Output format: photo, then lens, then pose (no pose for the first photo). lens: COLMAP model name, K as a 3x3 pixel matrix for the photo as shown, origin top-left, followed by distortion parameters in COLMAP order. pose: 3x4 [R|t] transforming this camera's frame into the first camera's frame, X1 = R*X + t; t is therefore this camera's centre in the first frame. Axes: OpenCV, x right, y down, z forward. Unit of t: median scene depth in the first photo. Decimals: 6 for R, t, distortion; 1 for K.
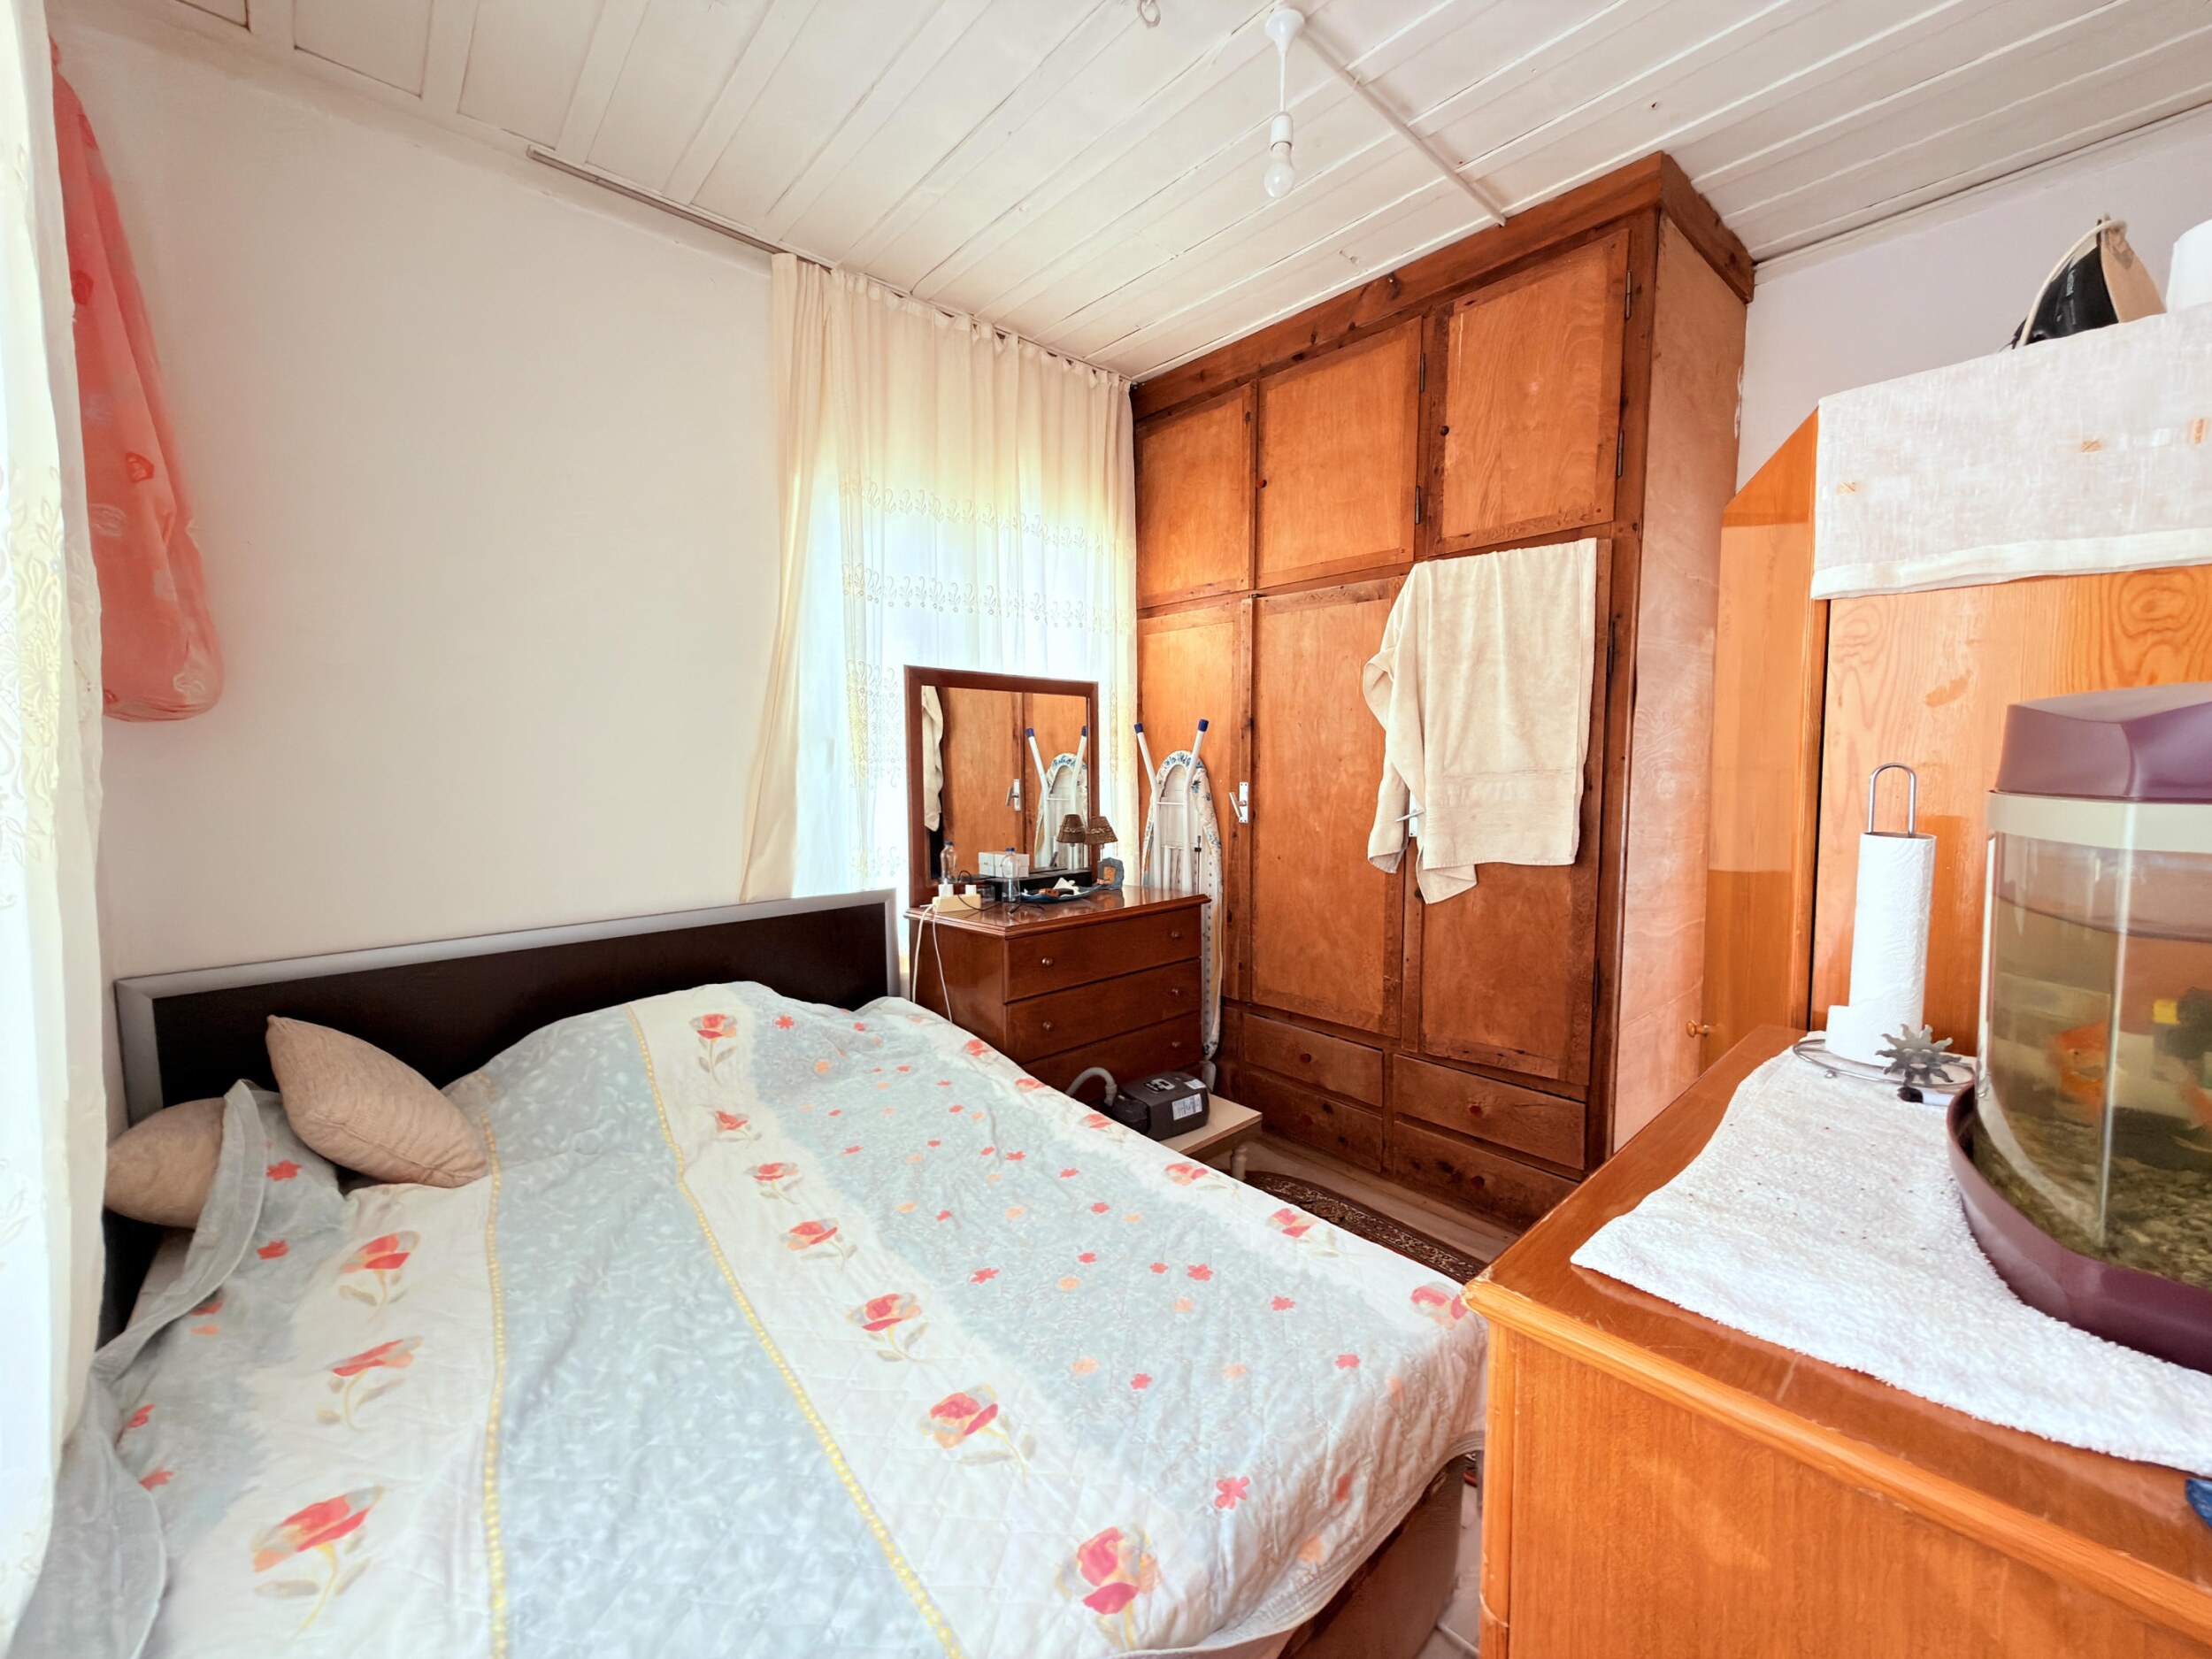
lens RADIAL K [[880.4, 0, 1108.4], [0, 880.4, 820.4], [0, 0, 1]] dist [-0.001273, 0.000697]
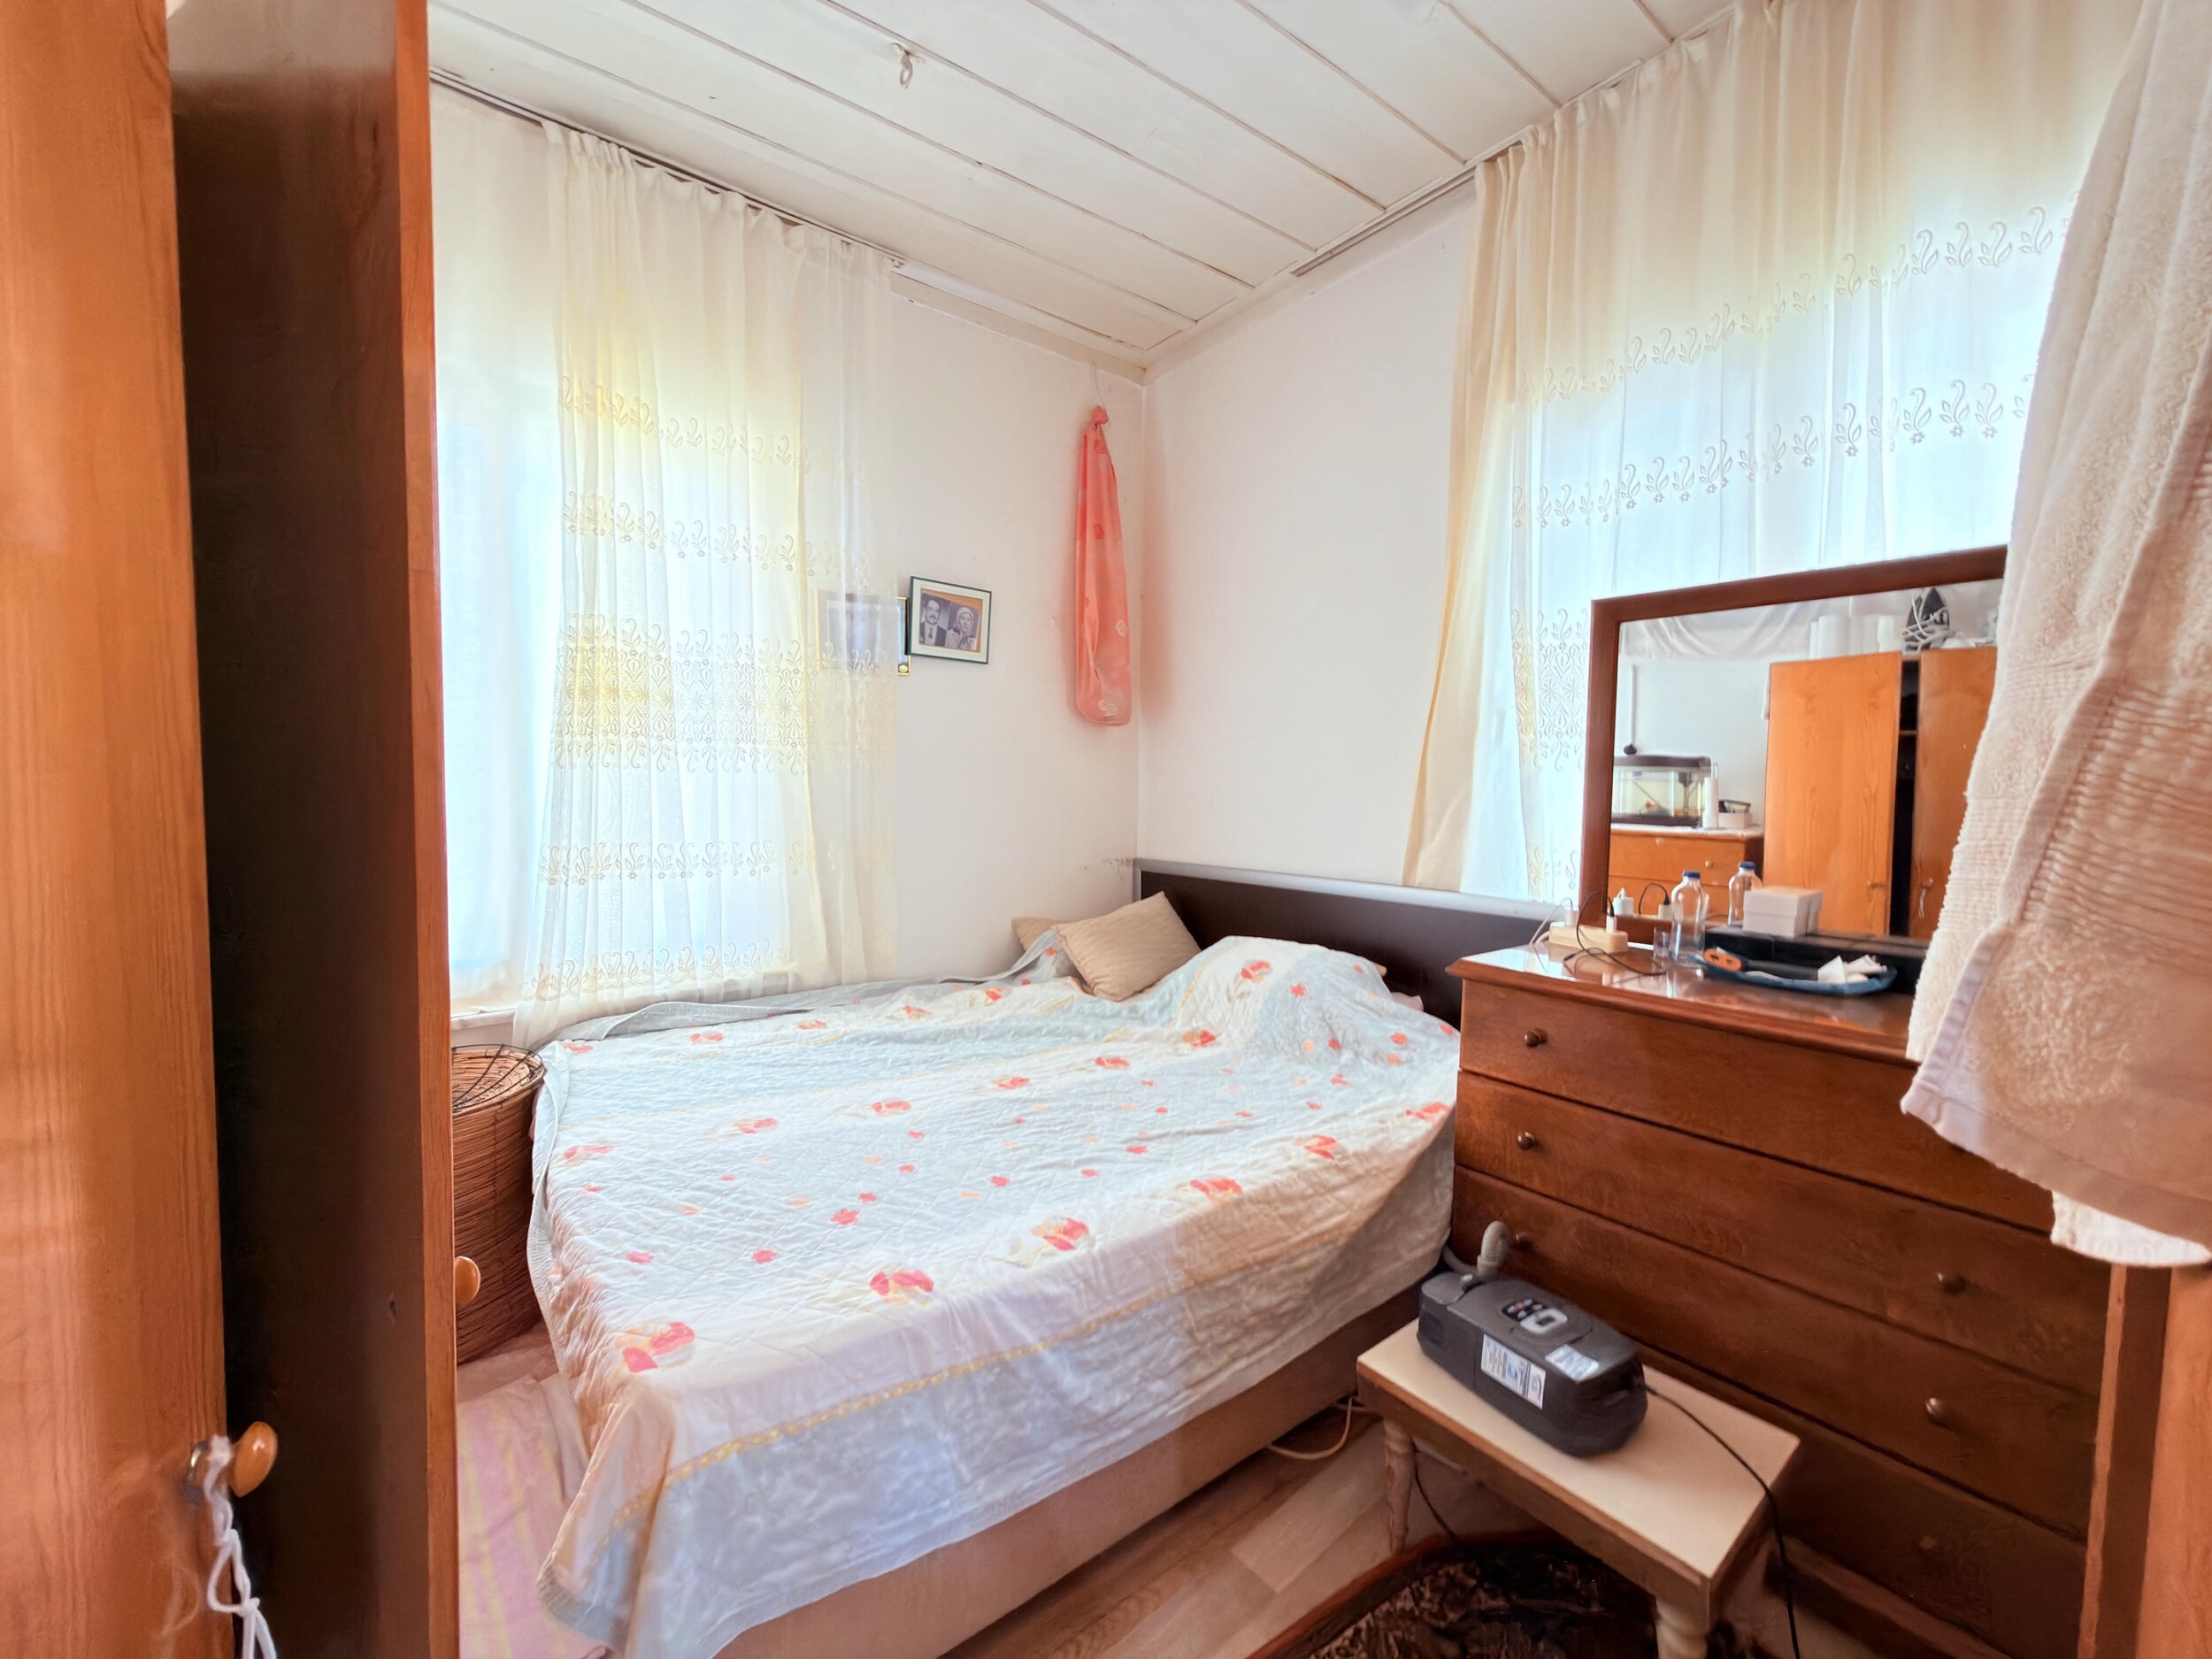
lens RADIAL K [[880.4, 0, 1105.6], [0, 880.4, 822.2], [0, 0, 1]] dist [-0.001273, 0.000697]
pose [[-0.085667, 0.055596, -0.994771, 0.684425], [-0.077577, 0.995038, 0.062291, -0.012784], [0.993299, 0.082508, -0.080929, 0.870510]]
